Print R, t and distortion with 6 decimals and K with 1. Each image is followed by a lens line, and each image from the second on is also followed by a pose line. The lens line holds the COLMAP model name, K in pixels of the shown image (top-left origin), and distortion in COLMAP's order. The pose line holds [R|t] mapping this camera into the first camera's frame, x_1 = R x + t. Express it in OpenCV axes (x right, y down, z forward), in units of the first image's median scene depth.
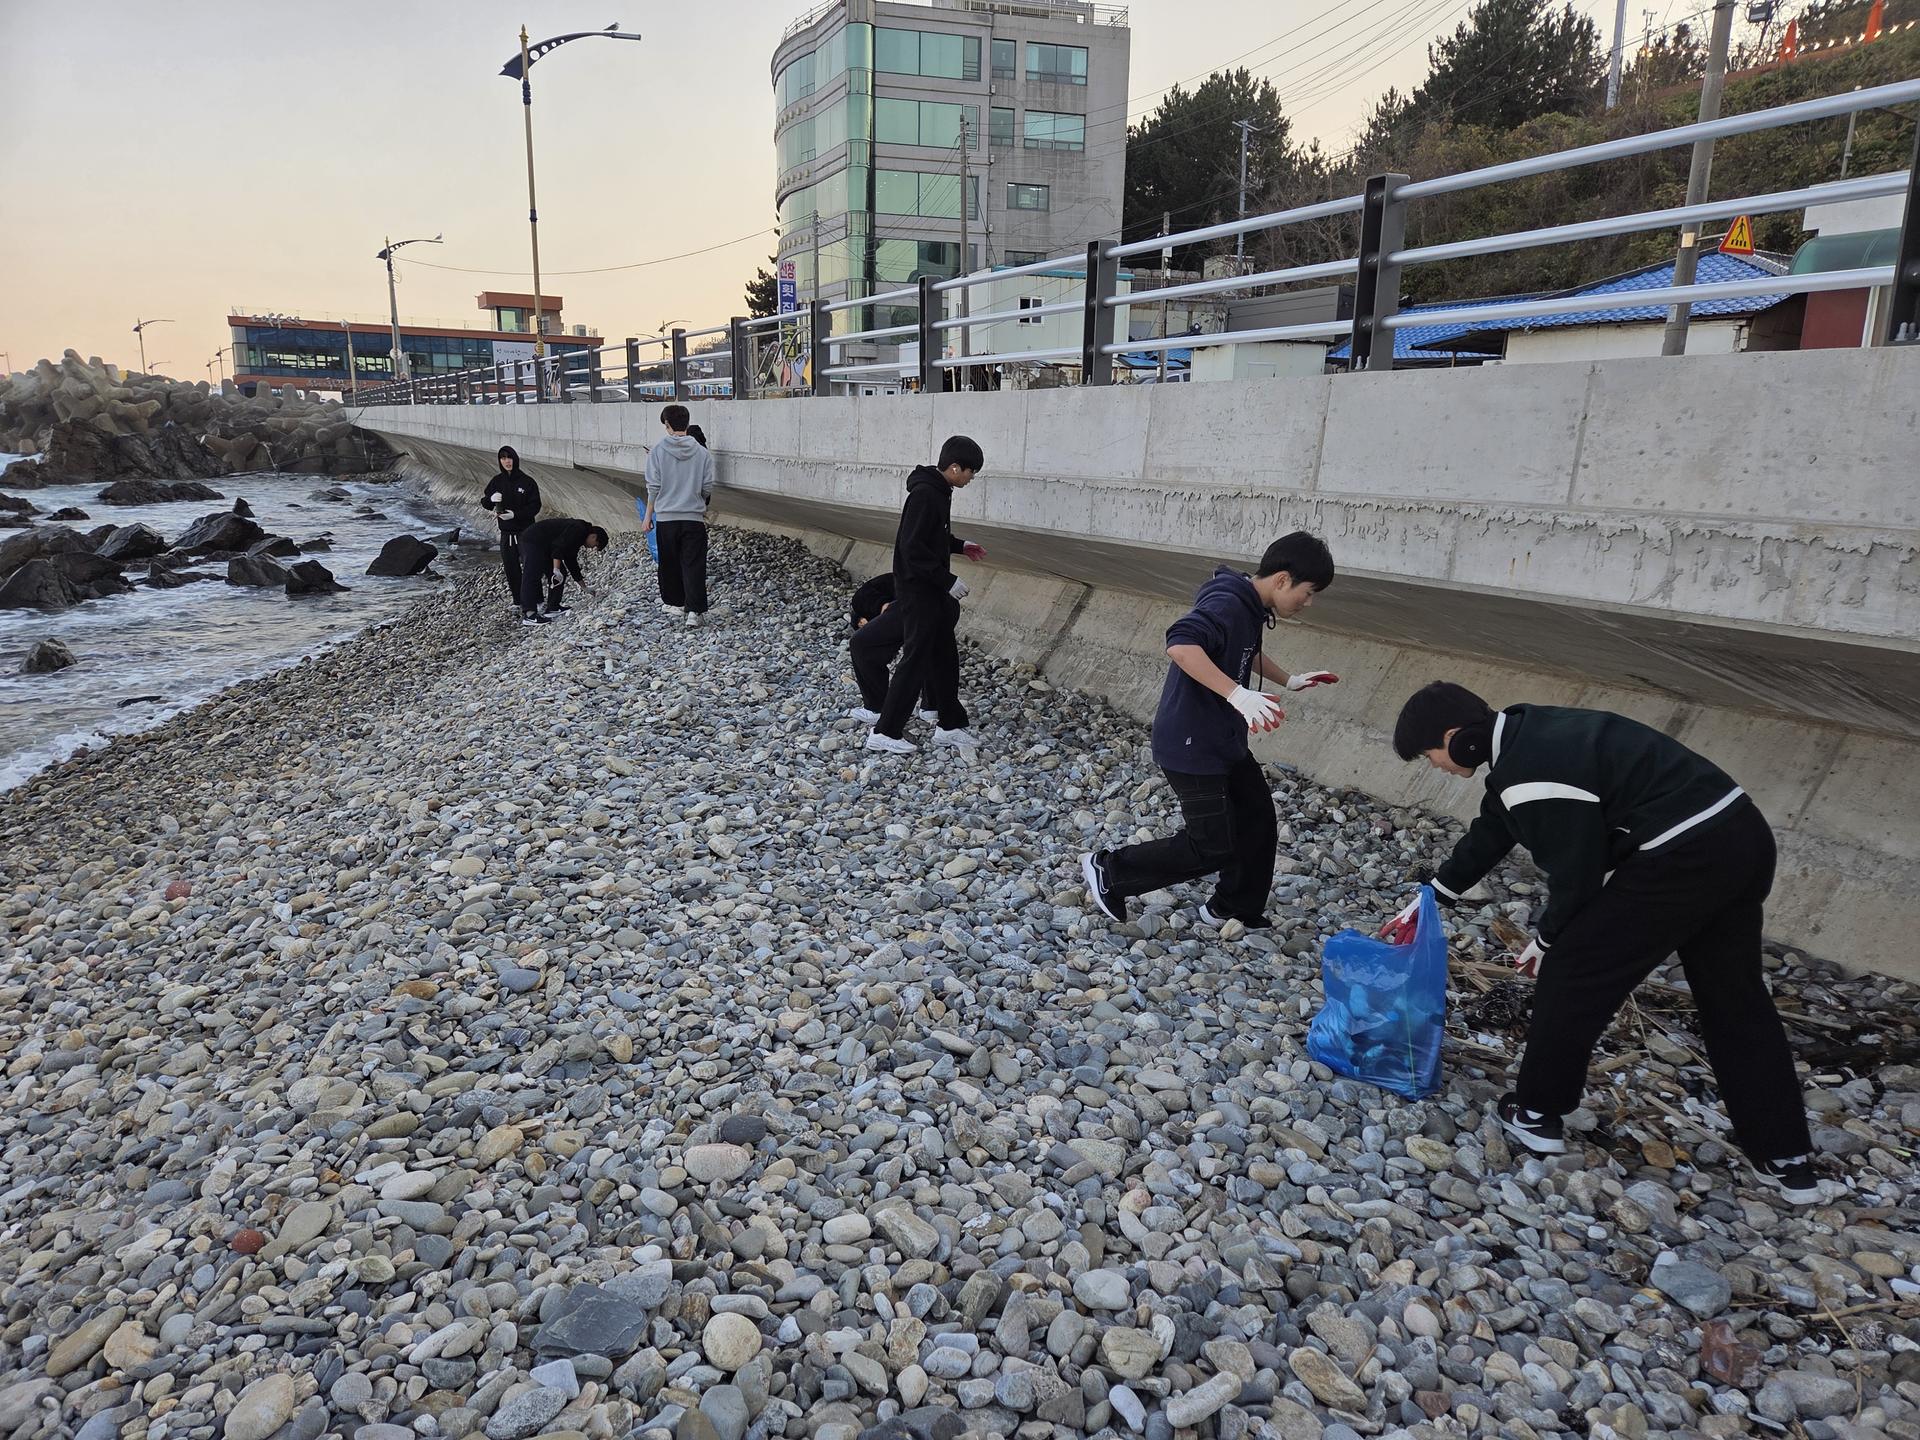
lens RADIAL K [[1285.1, 0, 978.0], [0, 1285.1, 717.3], [0, 0, 1]] dist [0.068871, -0.054660]
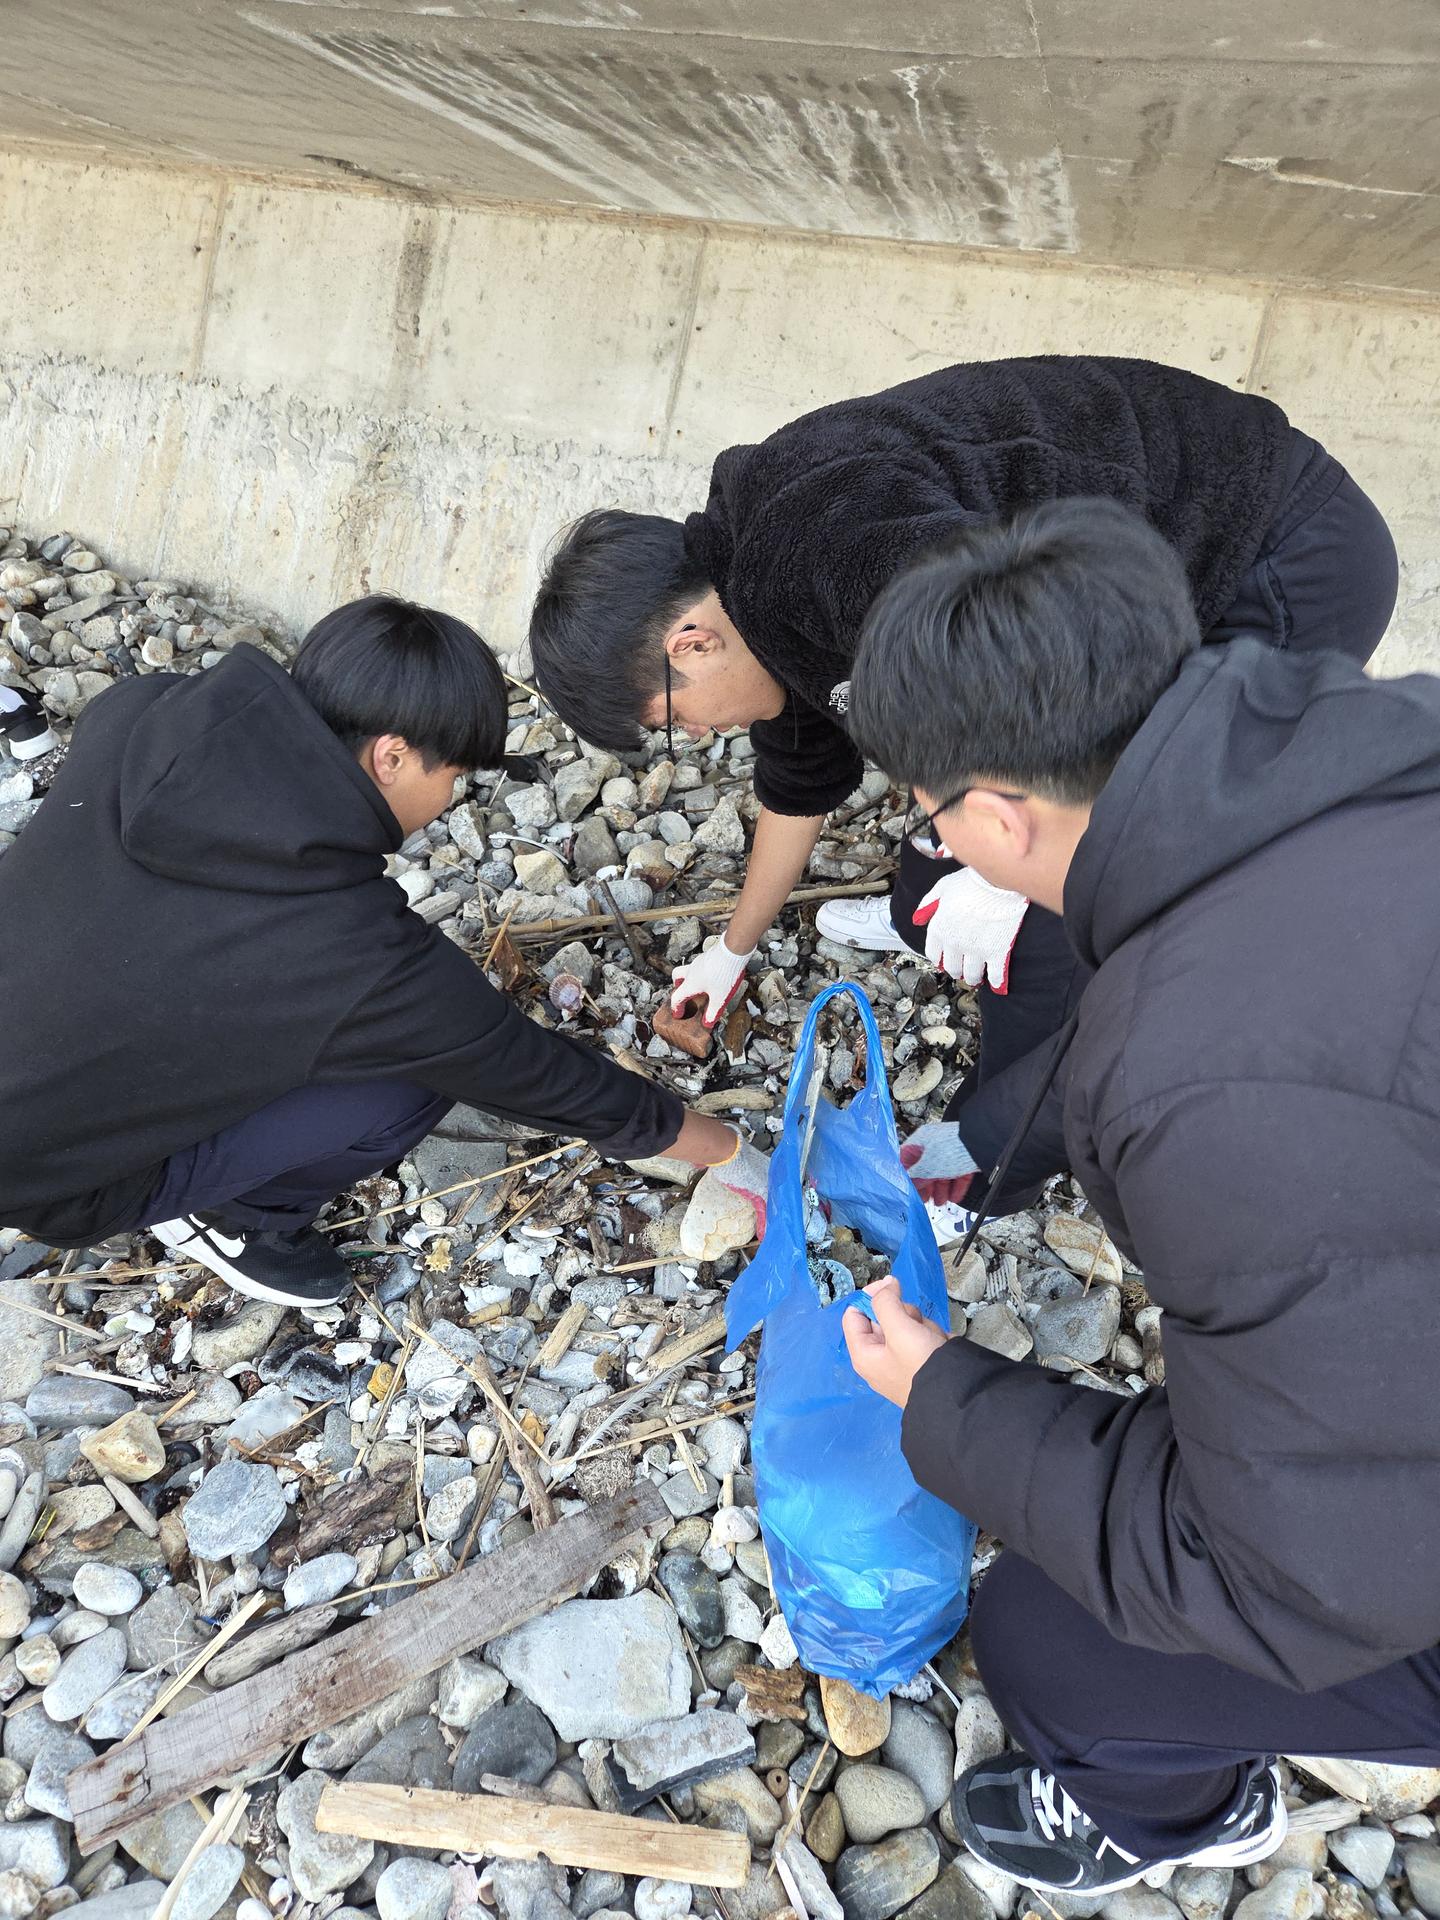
lens RADIAL K [[1291.0, 0, 720.0], [0, 1291.0, 960.0], [0, 0, 1]] dist [0.066989, -0.056453]
pose [[0.720982, -0.448681, 0.528081, 0.338847], [0.123415, 0.833032, 0.539284, -0.039588], [-0.681875, -0.323641, 0.655975, 0.732924]]
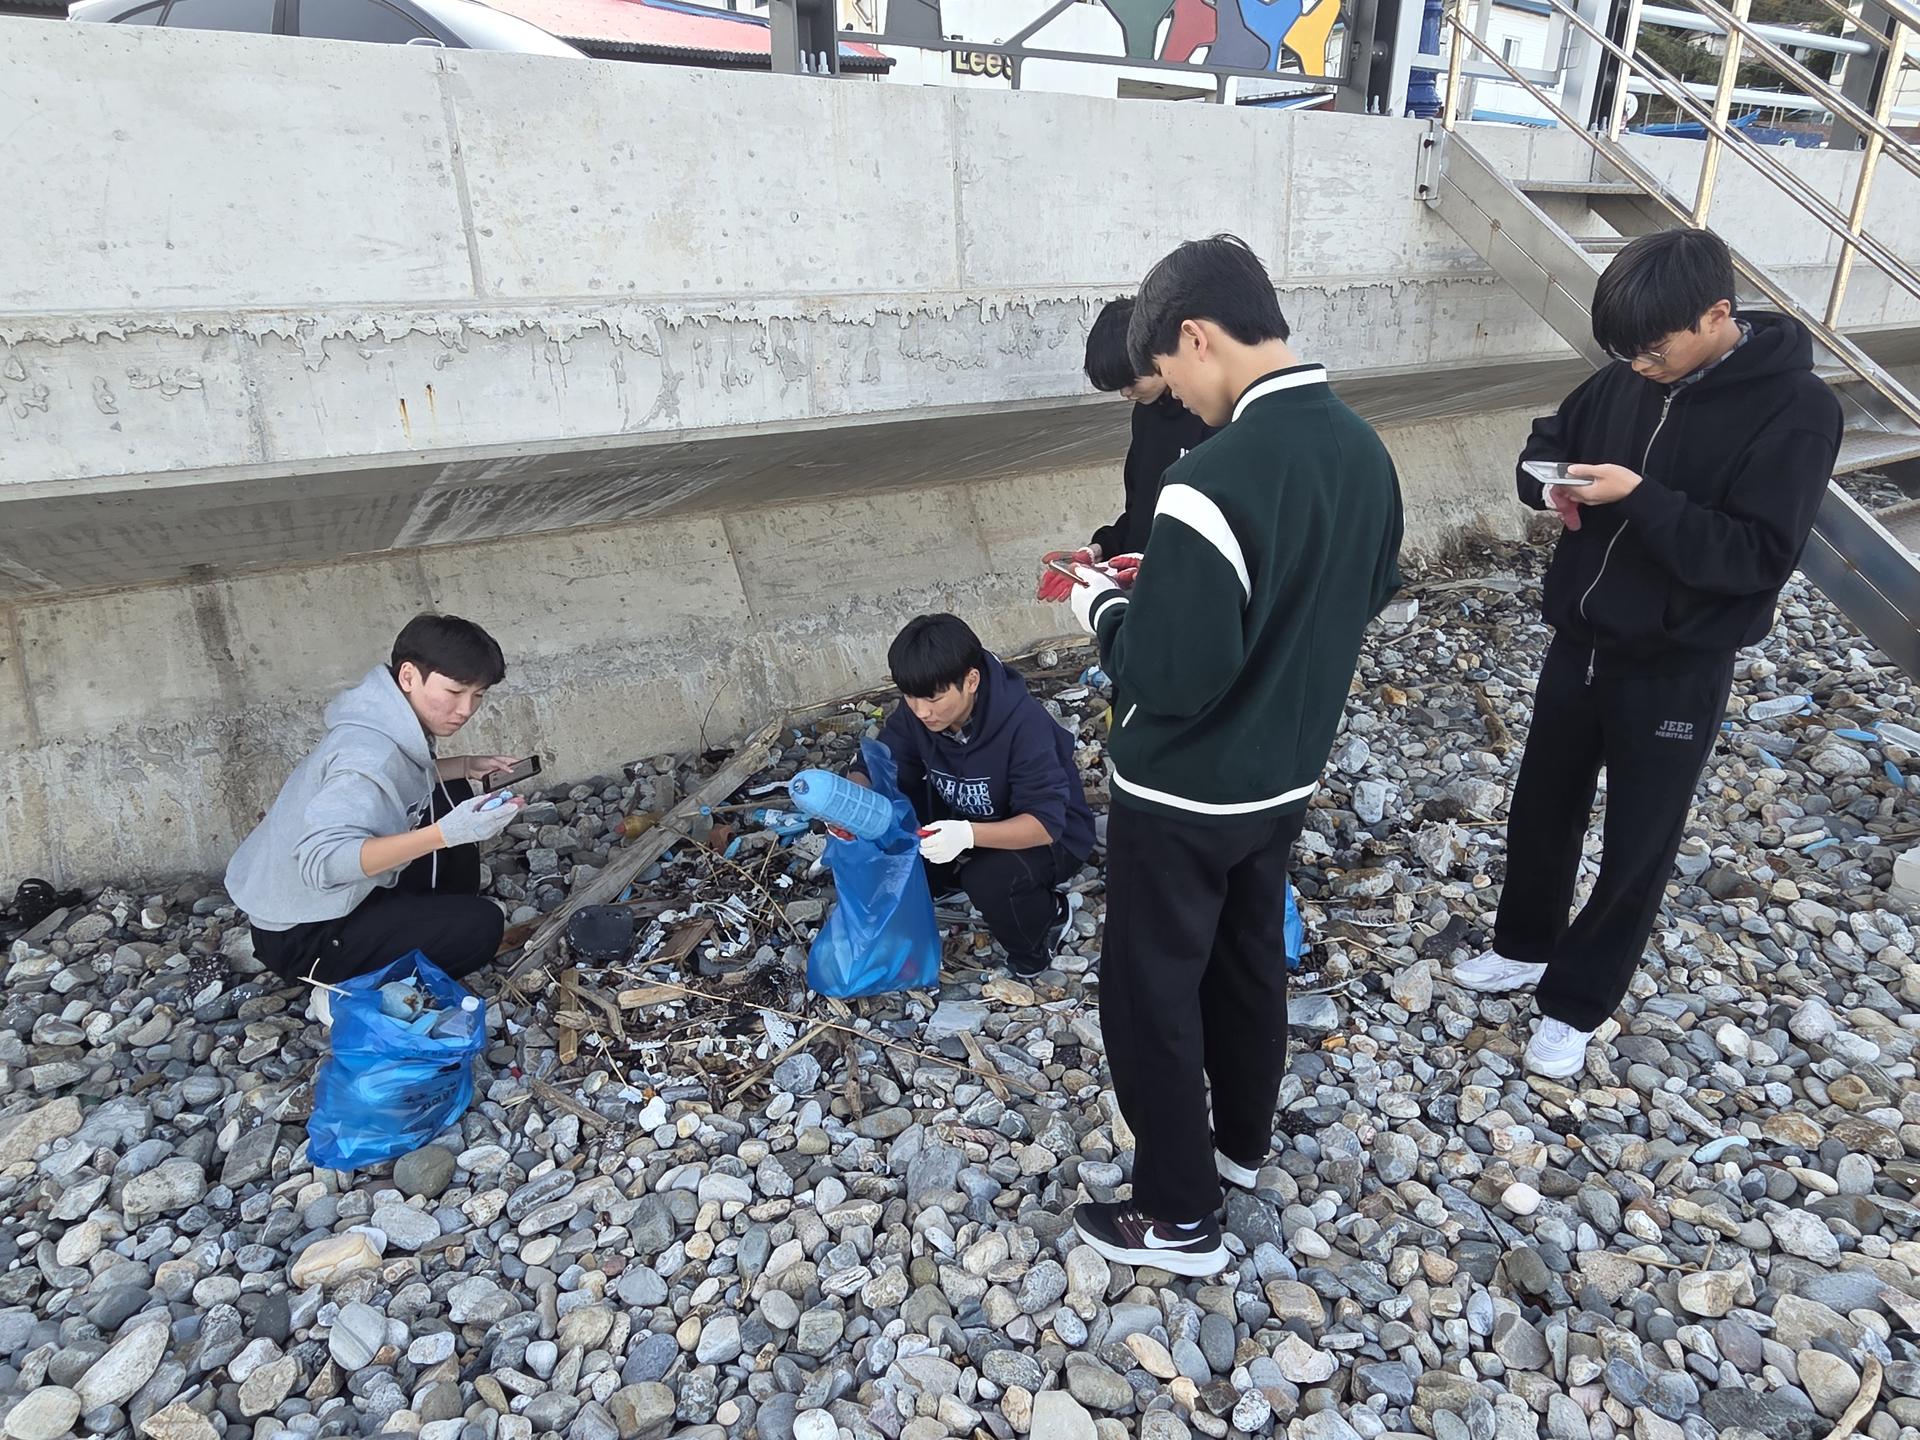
lens RADIAL K [[1192.4, 0, 960.0], [0, 1192.4, 720.0], [0, 0, 1]] dist [-0.001616, -0.001740]
pose [[-0.066999, -0.391380, 0.917787, -0.180761], [0.211342, 0.893415, 0.396415, -0.170396], [-0.975113, 0.220526, 0.022857, 0.856512]]
